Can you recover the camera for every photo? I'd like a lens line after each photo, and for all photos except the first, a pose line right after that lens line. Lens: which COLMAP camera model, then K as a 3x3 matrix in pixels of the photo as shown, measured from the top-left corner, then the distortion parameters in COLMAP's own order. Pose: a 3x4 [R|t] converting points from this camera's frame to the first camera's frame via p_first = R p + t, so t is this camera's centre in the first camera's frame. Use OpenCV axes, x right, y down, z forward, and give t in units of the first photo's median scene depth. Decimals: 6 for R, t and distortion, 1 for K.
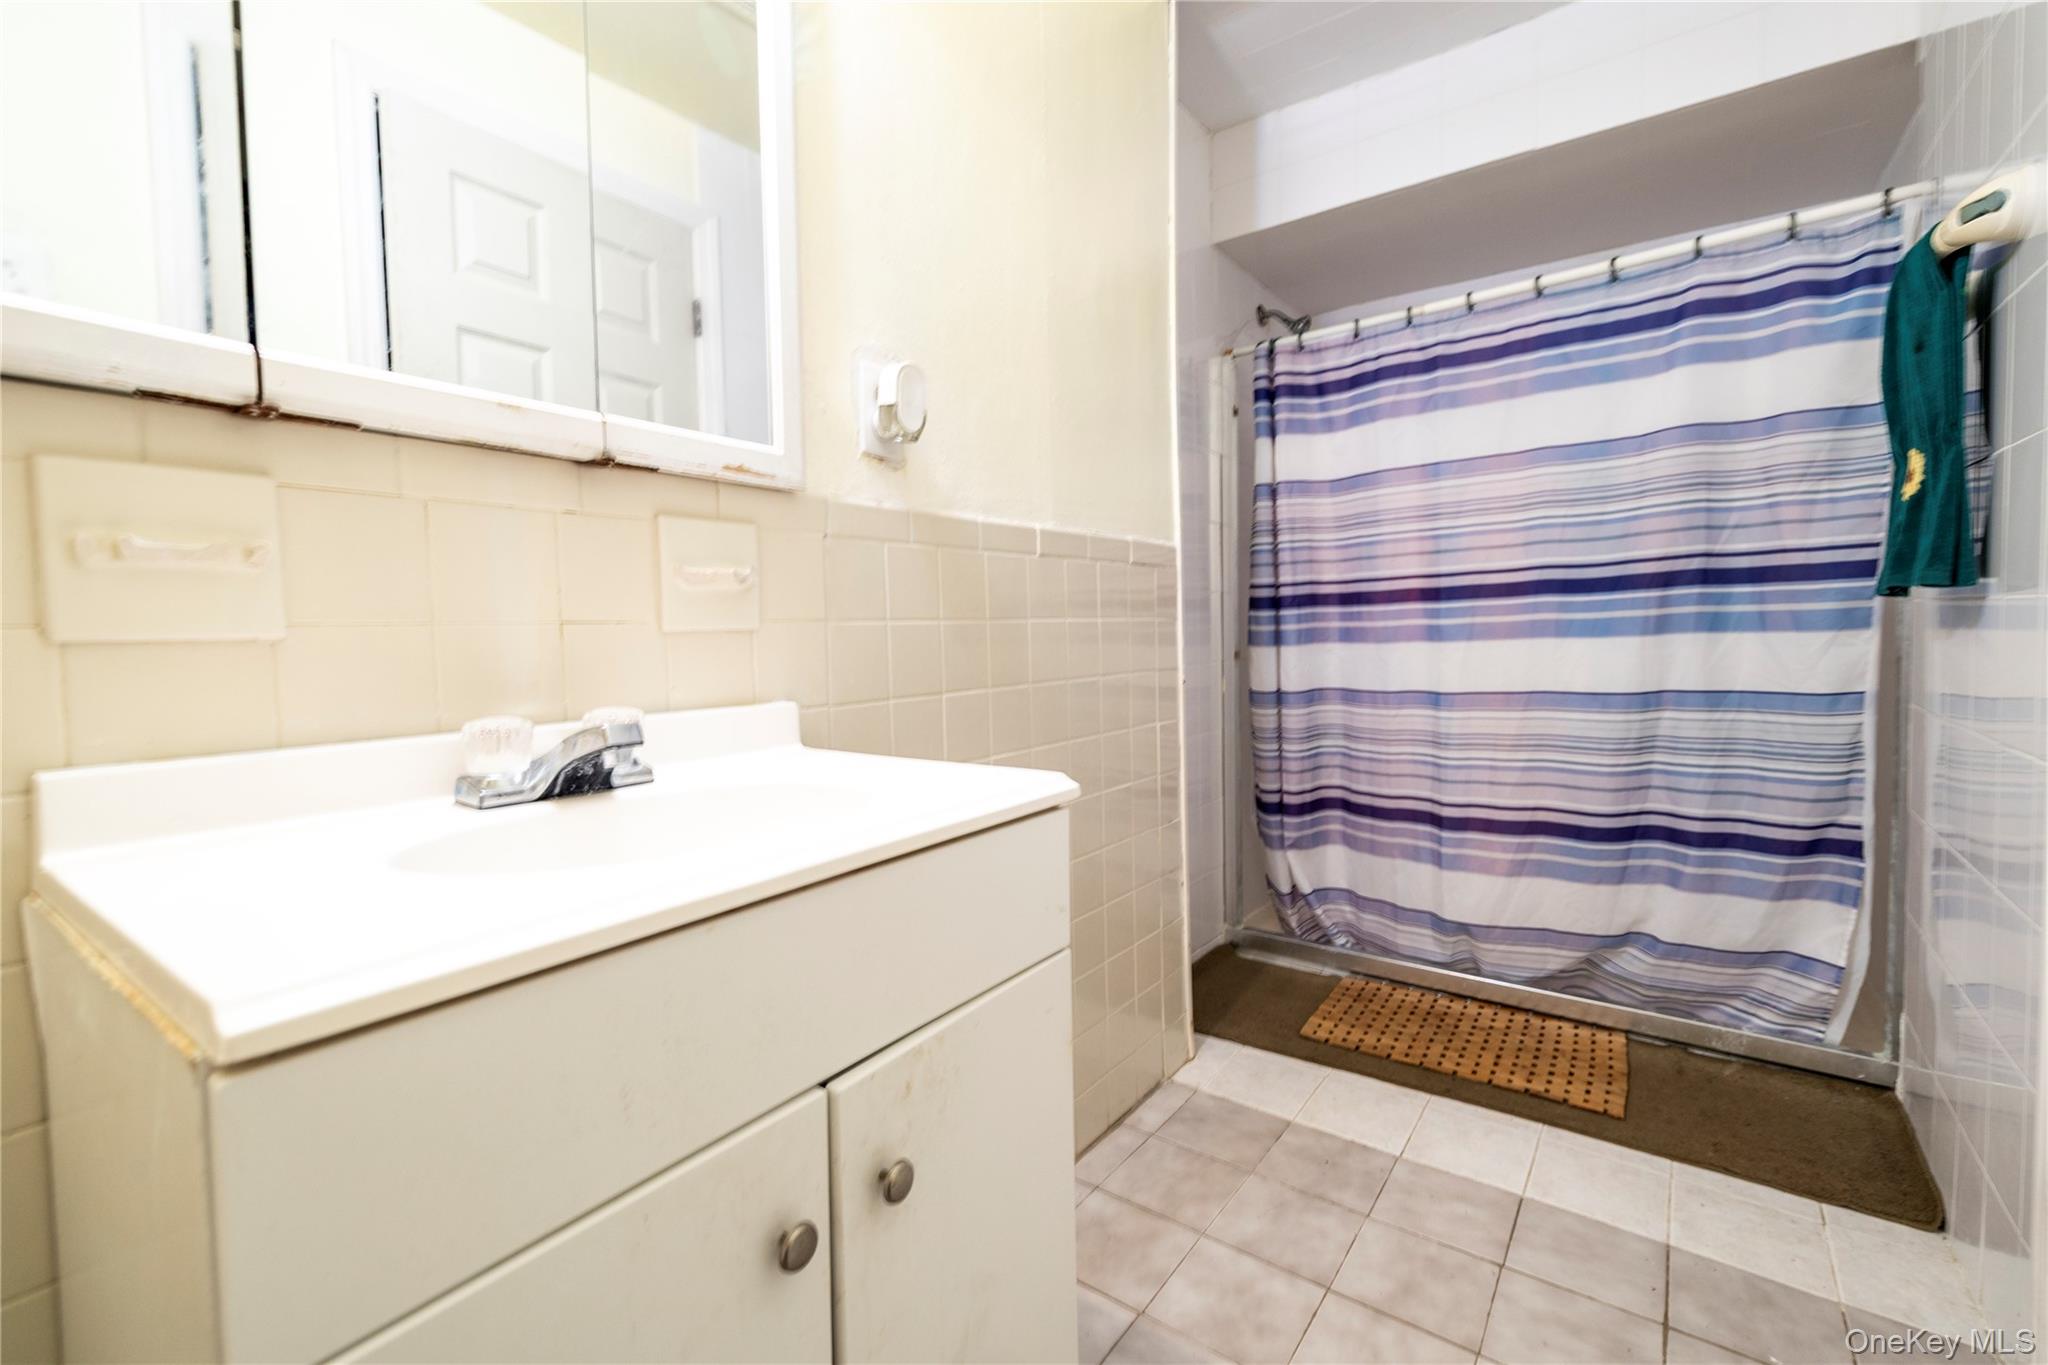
lens RADIAL K [[866.4, 0, 1031.0], [0, 866.4, 677.8], [0, 0, 1]] dist [-0.000633, -0.001318]
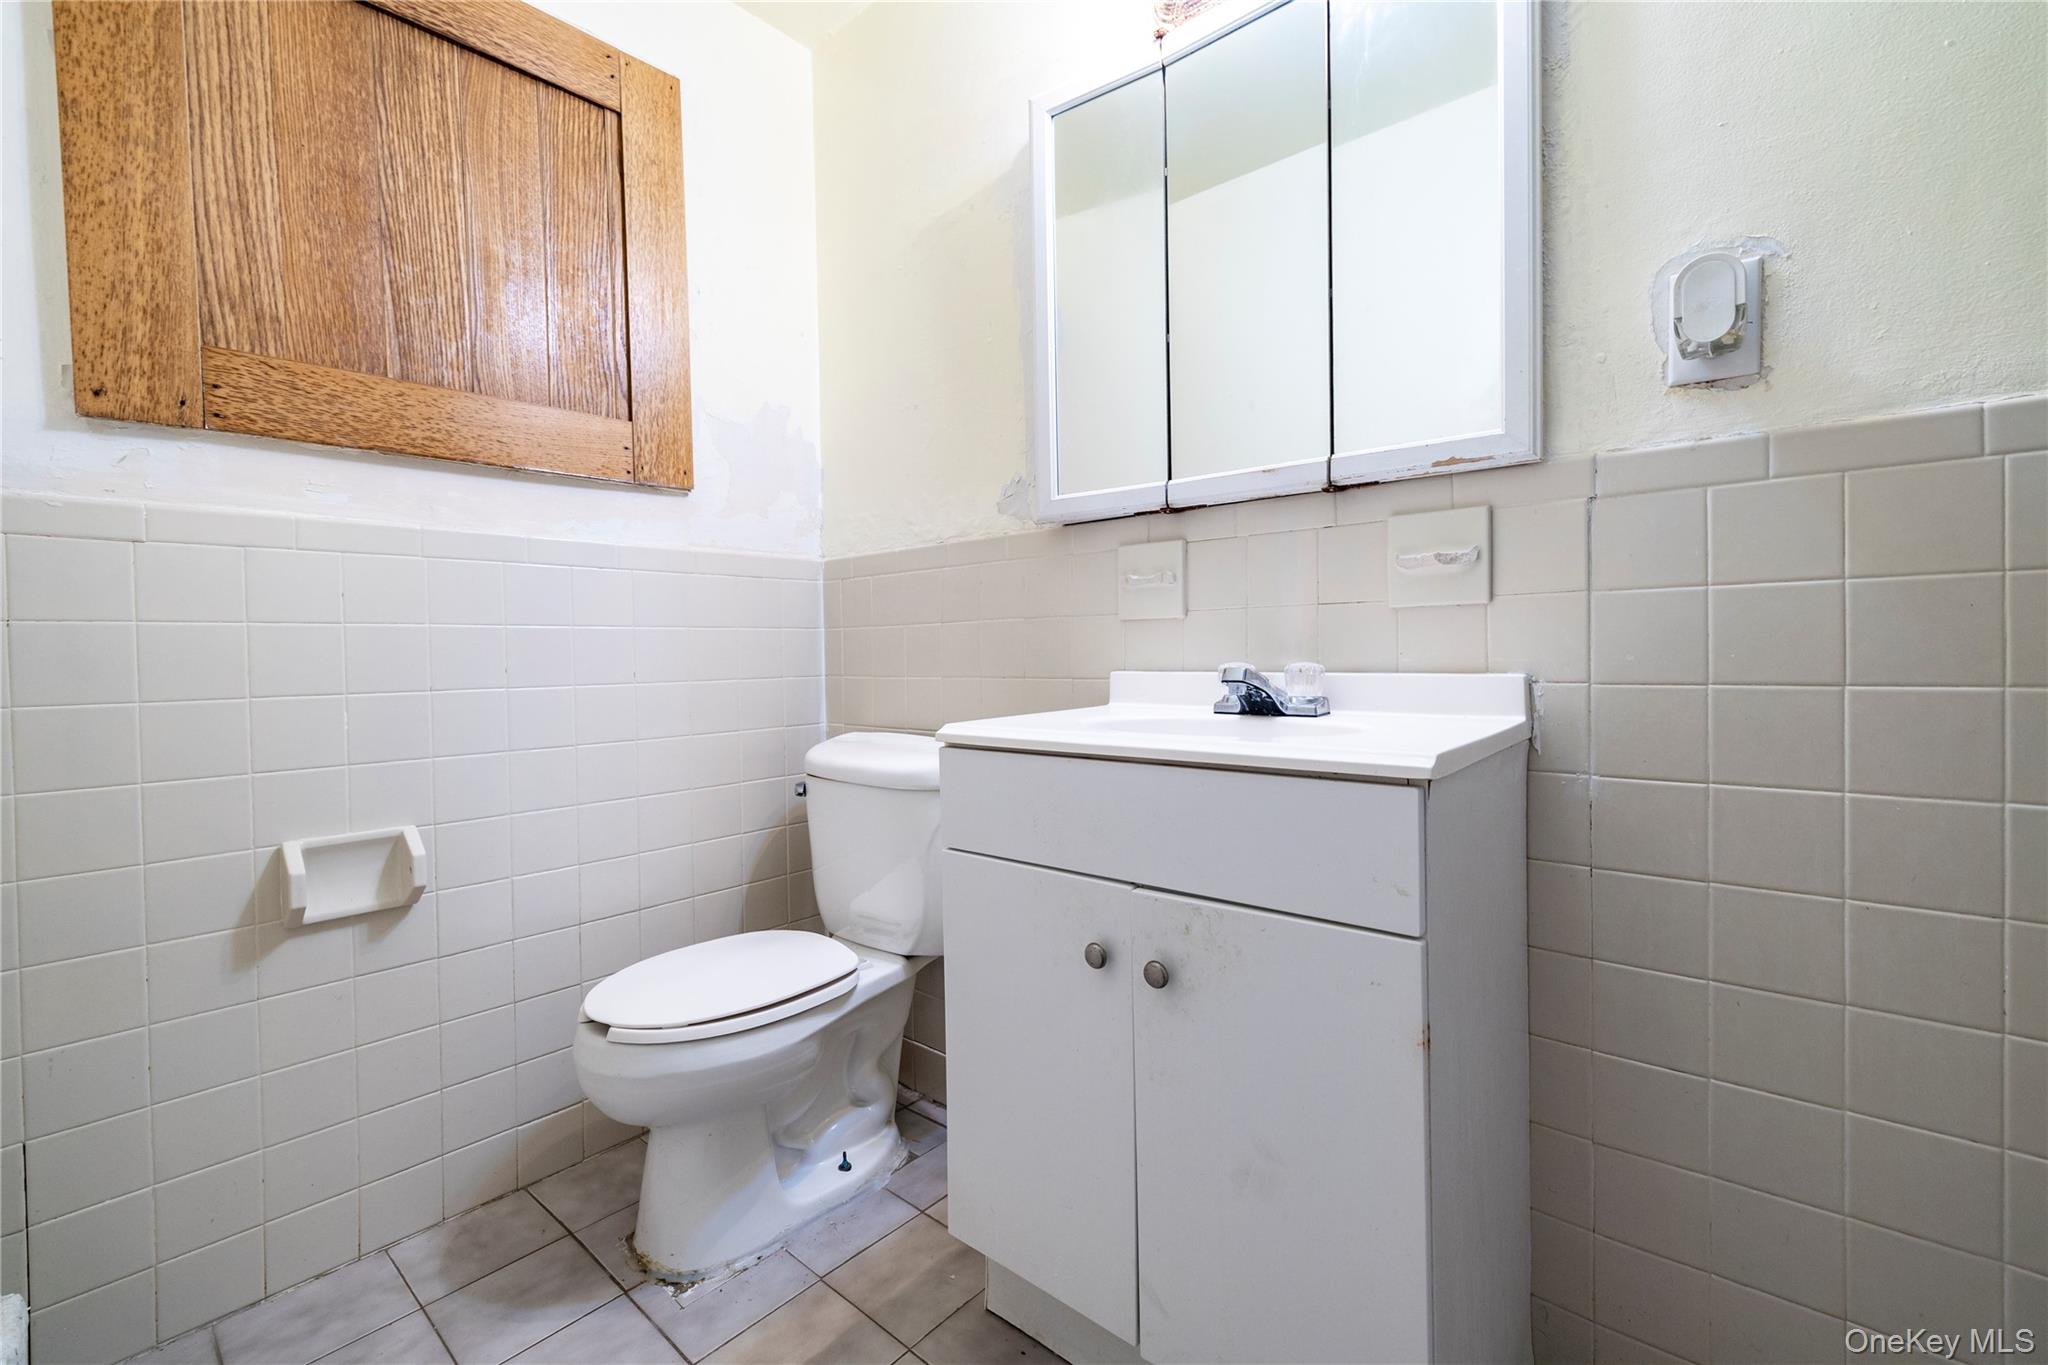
lens RADIAL K [[866.4, 0, 1031.9], [0, 866.4, 677.1], [0, 0, 1]] dist [-0.000633, -0.001318]
pose [[-0.065433, 0.049169, -0.996645, 0.828770], [-0.038444, 0.997920, 0.051756, 0.000732], [0.997116, 0.041702, -0.063406, 0.540330]]
